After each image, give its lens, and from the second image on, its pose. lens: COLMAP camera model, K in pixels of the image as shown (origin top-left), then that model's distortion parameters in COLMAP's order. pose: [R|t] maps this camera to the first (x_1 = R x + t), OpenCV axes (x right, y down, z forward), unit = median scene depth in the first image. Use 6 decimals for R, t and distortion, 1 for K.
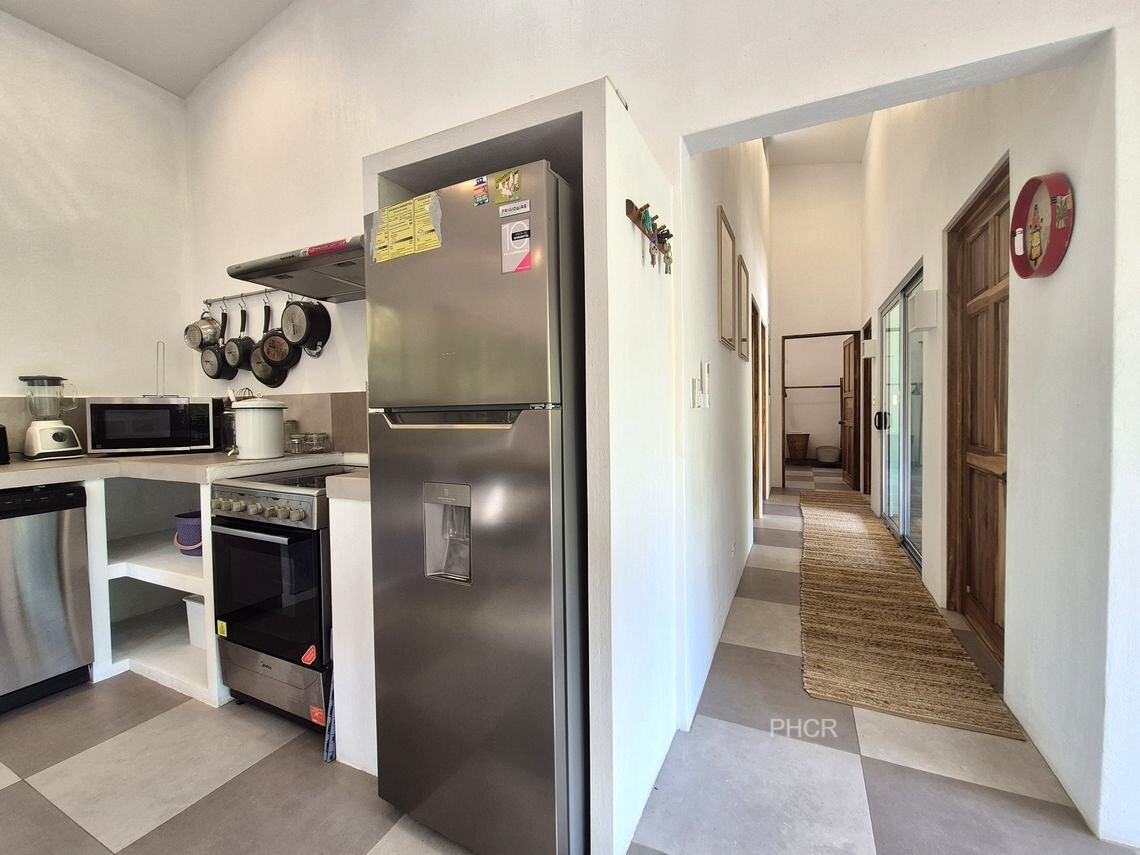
lens RADIAL K [[462.2, 0, 586.0], [0, 462.2, 419.9], [0, 0, 1]] dist [0.000125, -0.000418]
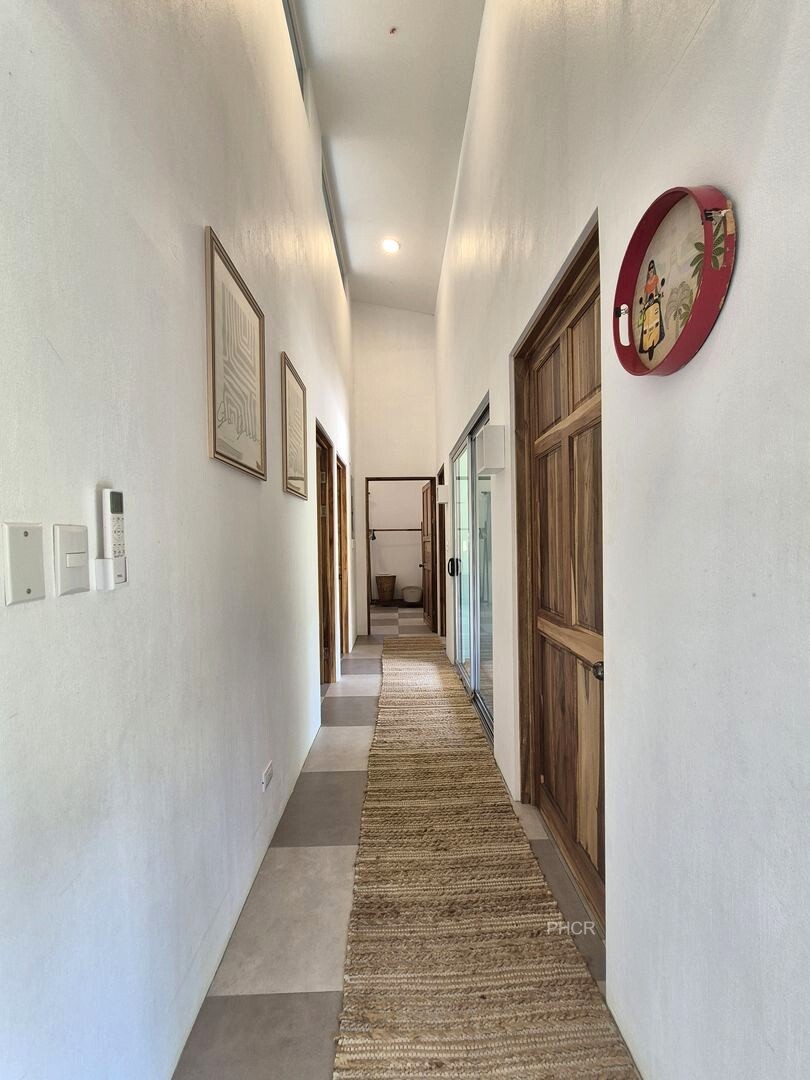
lens RADIAL K [[430.0, 0, 405.0], [0, 430.0, 540.0], [0, 0, 1]] dist [0.005876, -0.000006]
pose [[0.899951, 0.006155, 0.435948, 0.215082], [0.010347, 0.999317, -0.035468, -0.036521], [-0.435869, 0.036431, 0.899272, 0.323354]]
